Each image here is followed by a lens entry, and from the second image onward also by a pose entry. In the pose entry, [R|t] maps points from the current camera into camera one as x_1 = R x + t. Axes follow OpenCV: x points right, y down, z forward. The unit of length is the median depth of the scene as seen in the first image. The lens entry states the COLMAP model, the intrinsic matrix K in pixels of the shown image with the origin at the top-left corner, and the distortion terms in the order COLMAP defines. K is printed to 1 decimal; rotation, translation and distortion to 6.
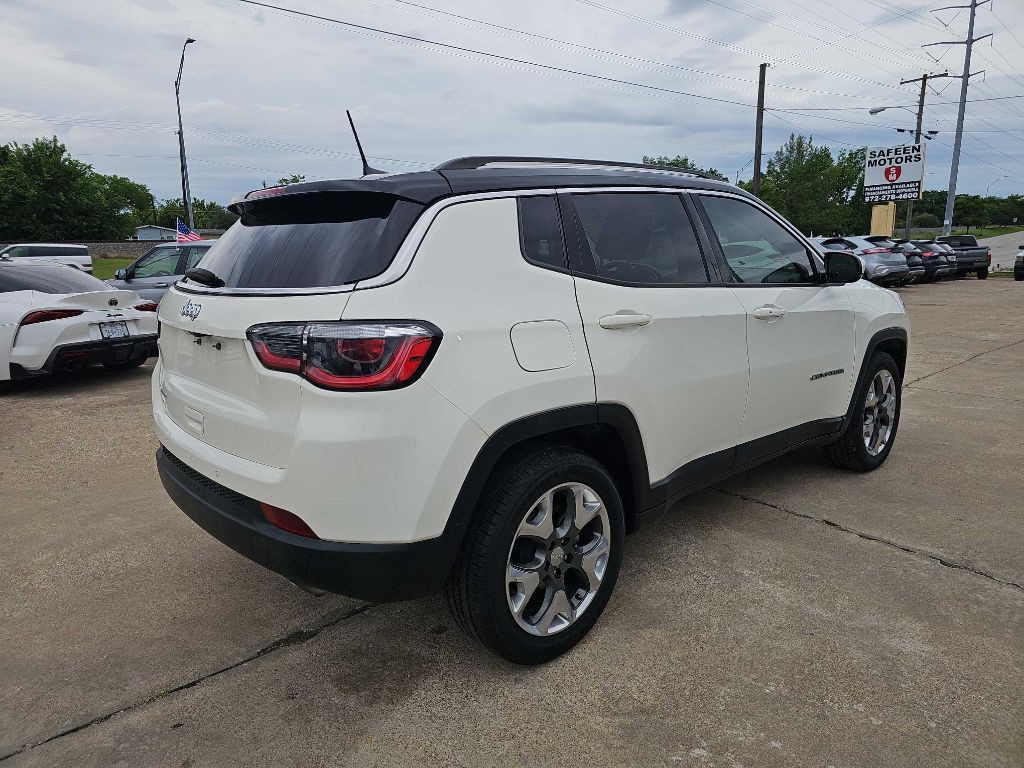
lens RADIAL K [[664.5, 0, 504.9], [0, 664.5, 381.4], [0, 0, 1]] dist [0.052488, -0.037532]
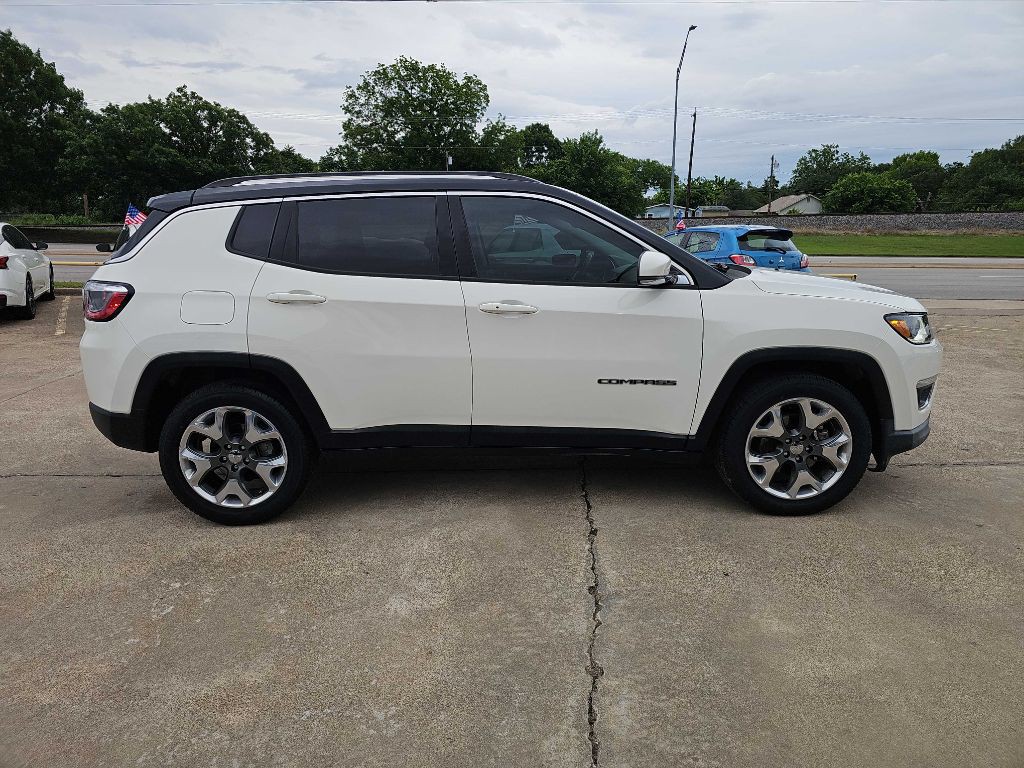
lens RADIAL K [[668.6, 0, 503.3], [0, 668.6, 386.5], [0, 0, 1]] dist [0.045748, -0.034648]
pose [[0.754291, 0.162430, -0.636130, 1.353704], [-0.137609, 0.986505, 0.088726, -0.091794], [0.641957, 0.020612, 0.766464, 0.239416]]
